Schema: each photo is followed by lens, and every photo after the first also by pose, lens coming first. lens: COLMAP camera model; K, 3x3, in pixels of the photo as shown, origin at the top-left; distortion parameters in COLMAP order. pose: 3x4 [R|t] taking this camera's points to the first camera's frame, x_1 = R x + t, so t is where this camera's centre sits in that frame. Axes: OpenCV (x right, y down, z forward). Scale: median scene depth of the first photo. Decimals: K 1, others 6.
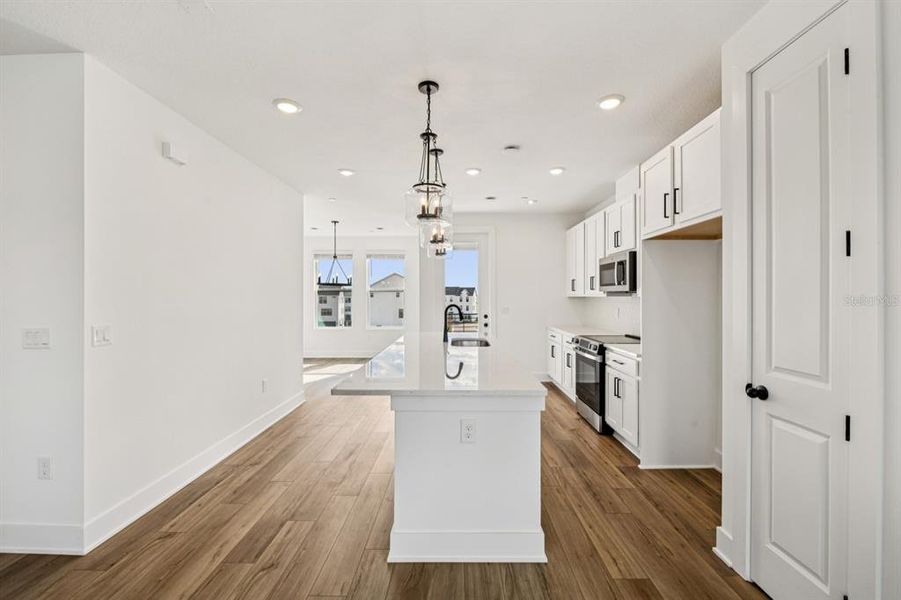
lens RADIAL K [[378.4, 0, 451.3], [0, 378.4, 295.2], [0, 0, 1]] dist [0.002189, -0.005267]
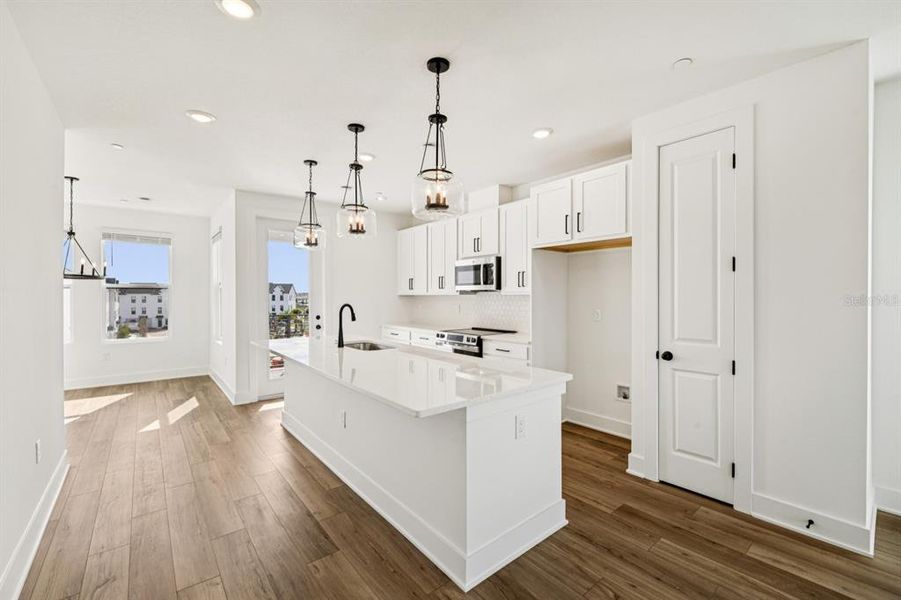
lens RADIAL K [[382.2, 0, 453.2], [0, 382.2, 294.8], [0, 0, 1]] dist [-0.002100, -0.006603]
pose [[0.763887, -0.001858, 0.645347, -0.555507], [0.000666, 0.999998, 0.002091, 0.002935], [-0.645349, -0.001167, 0.763887, 0.242632]]
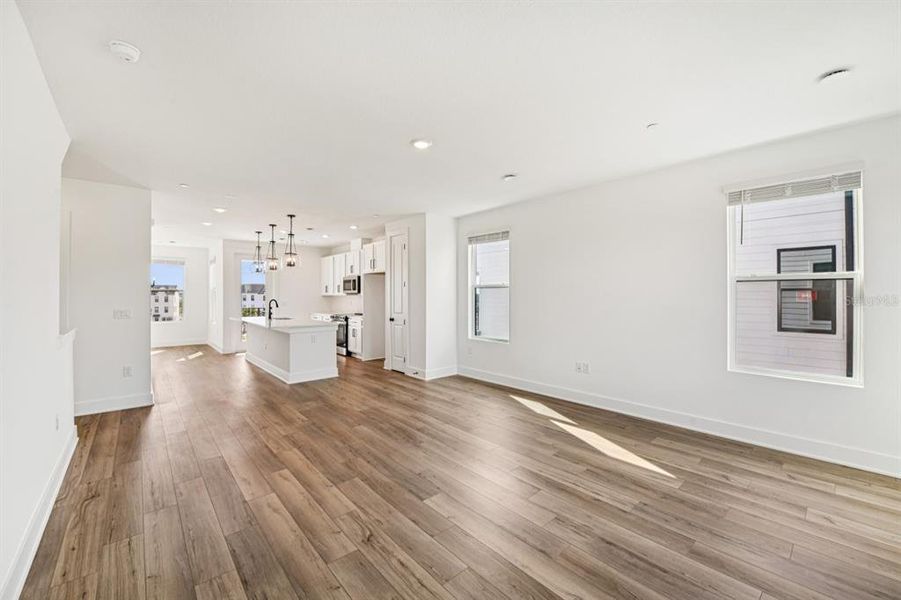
lens RADIAL K [[378.4, 0, 451.3], [0, 378.4, 295.2], [0, 0, 1]] dist [0.002189, -0.005267]
pose [[0.754215, -0.001388, 0.656626, -0.848781], [-0.000159, 0.999997, 0.002296, -0.004185], [-0.656628, -0.001837, 0.754212, -1.542274]]
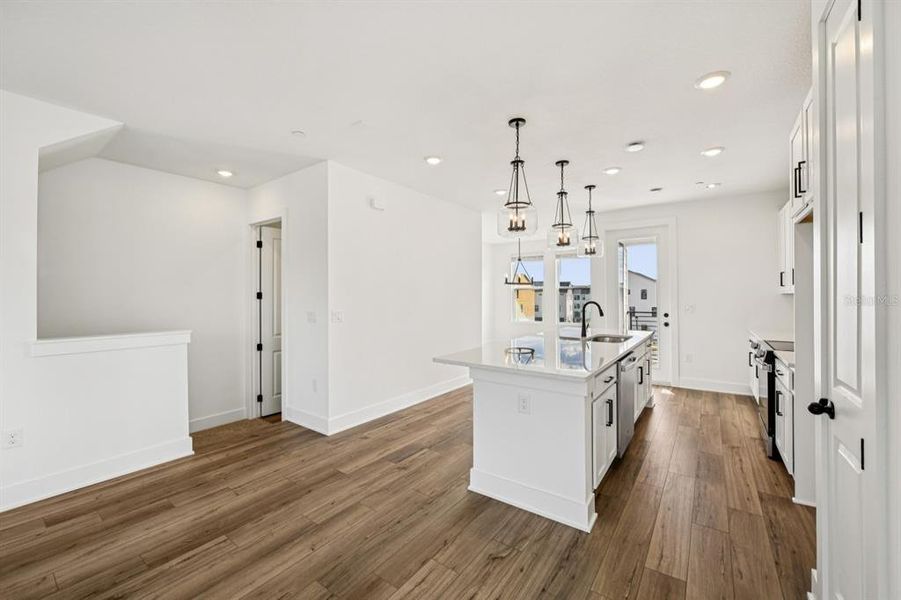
lens RADIAL K [[364.0, 0, 449.5], [0, 364.0, 293.9], [0, 0, 1]] dist [0.002490, -0.012570]
pose [[0.816904, -0.002868, -0.576767, 0.387212], [0.004784, 0.999987, 0.001804, 0.000018], [0.576754, -0.004232, 0.816907, -0.076586]]
